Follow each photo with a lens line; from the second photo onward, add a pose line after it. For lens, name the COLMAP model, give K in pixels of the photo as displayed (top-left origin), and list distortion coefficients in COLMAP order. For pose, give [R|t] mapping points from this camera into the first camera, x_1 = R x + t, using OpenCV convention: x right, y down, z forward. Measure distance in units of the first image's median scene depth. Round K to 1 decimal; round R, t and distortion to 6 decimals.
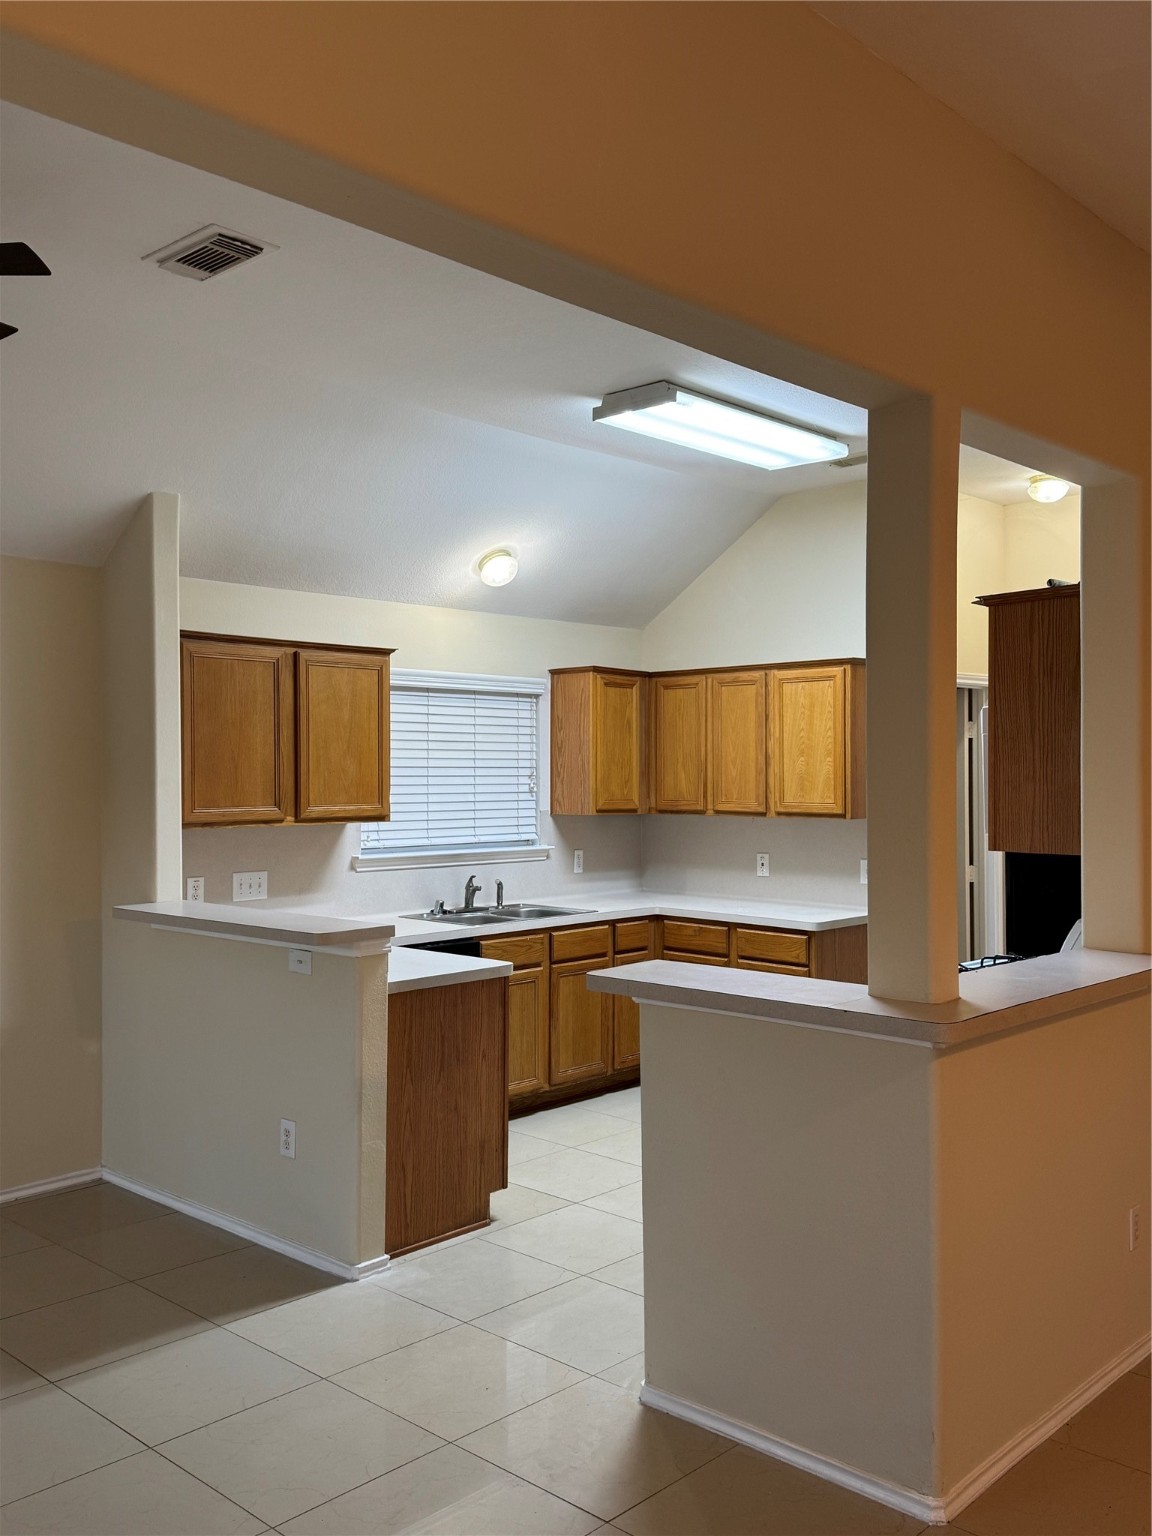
lens RADIAL K [[1345.6, 0, 576.0], [0, 1345.6, 768.0], [0, 0, 1]] dist [0.174193, -0.322426]
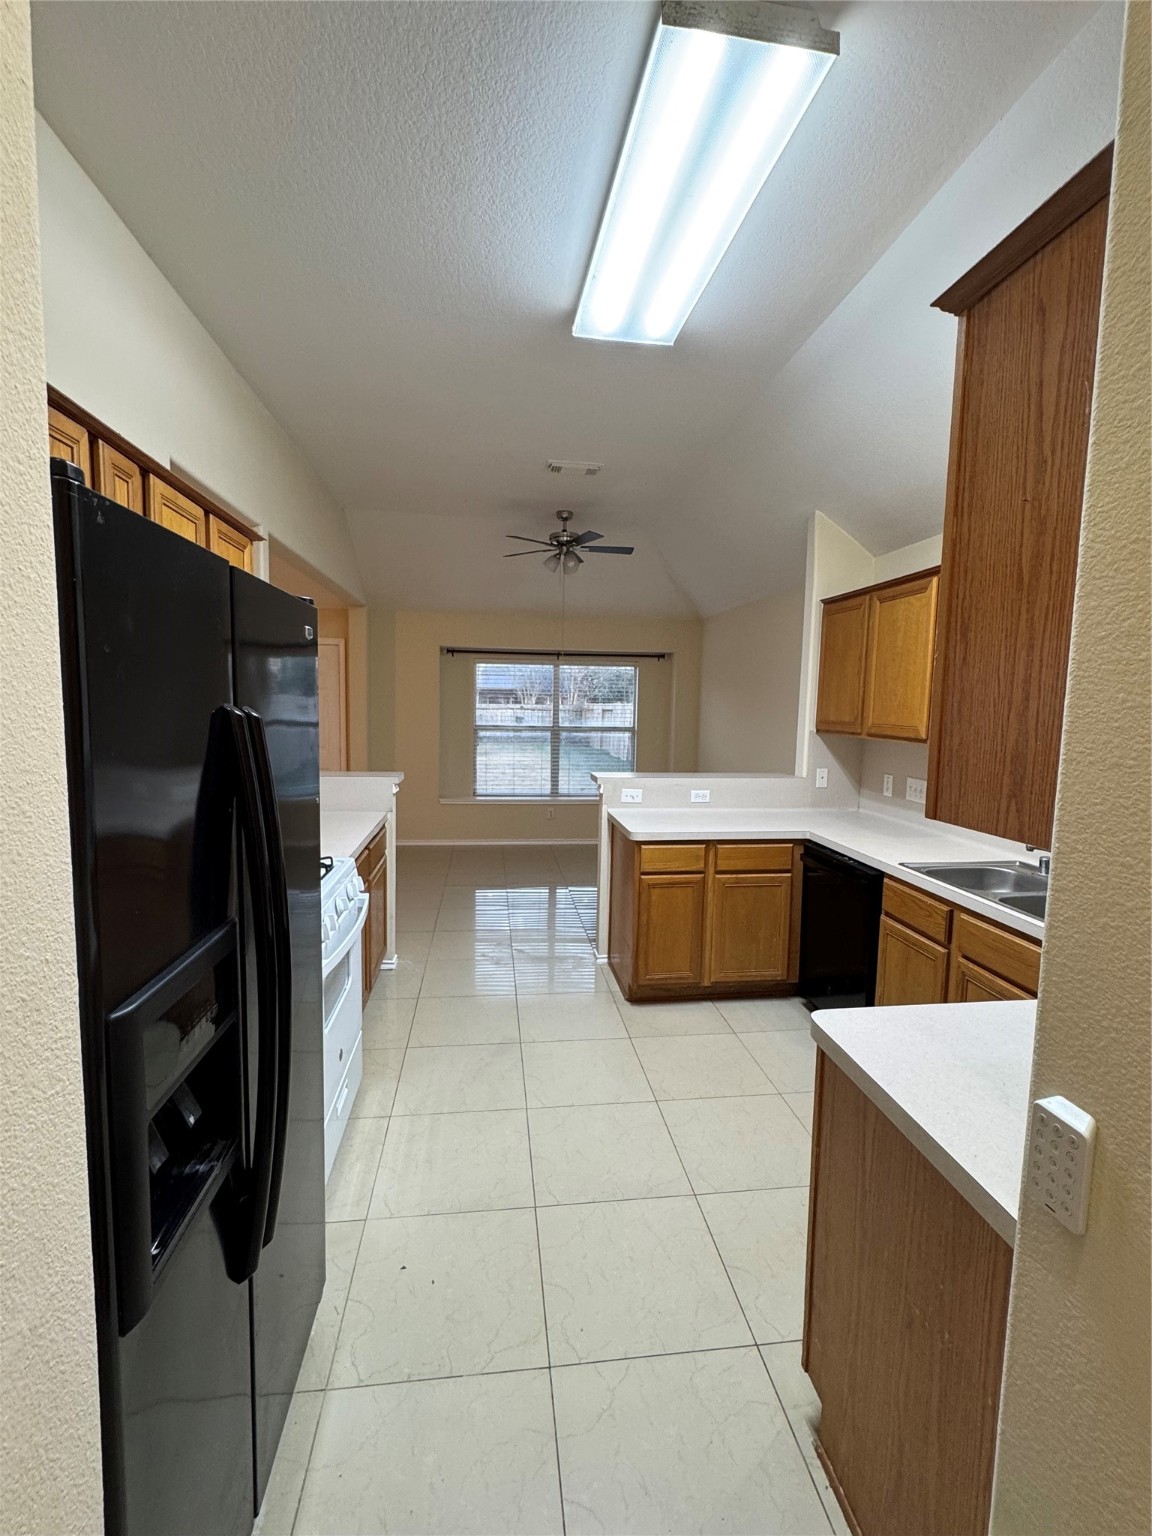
lens RADIAL K [[683.7, 0, 576.0], [0, 683.7, 768.0], [0, 0, 1]] dist [-0.003394, -0.000557]
pose [[-0.634399, 0.066142, -0.770171, 0.376371], [-0.017771, 0.994821, 0.100073, 0.010182], [0.772801, 0.077173, -0.629939, 1.019156]]
